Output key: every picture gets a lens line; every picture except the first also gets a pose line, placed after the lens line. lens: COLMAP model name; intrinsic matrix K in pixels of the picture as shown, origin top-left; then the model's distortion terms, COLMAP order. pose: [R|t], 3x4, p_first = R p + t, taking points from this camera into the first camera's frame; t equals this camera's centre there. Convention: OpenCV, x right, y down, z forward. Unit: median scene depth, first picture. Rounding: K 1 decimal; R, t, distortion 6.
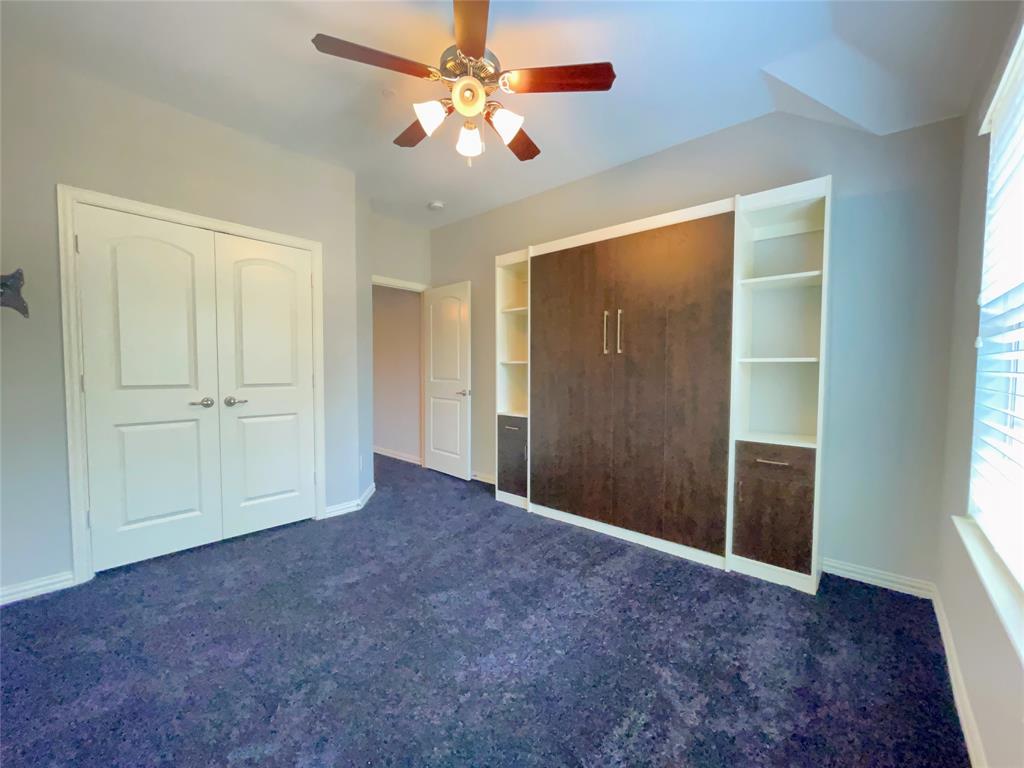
lens RADIAL K [[411.9, 0, 512.6], [0, 411.9, 385.3], [0, 0, 1]] dist [-0.005356, 0.000024]
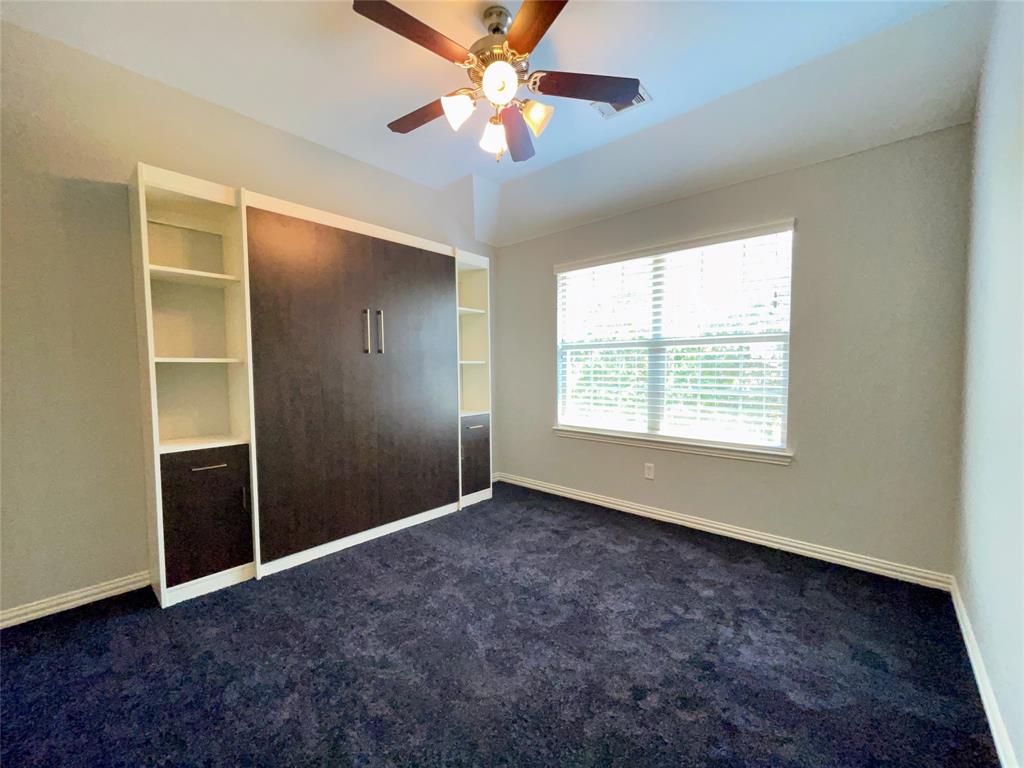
lens RADIAL K [[411.9, 0, 514.1], [0, 411.9, 390.2], [0, 0, 1]] dist [-0.005356, 0.000024]
pose [[-0.013169, -0.052244, 0.998548, -0.876290], [0.044649, 0.997607, 0.052784, -0.032242], [-0.998916, 0.045280, -0.010805, 0.792130]]
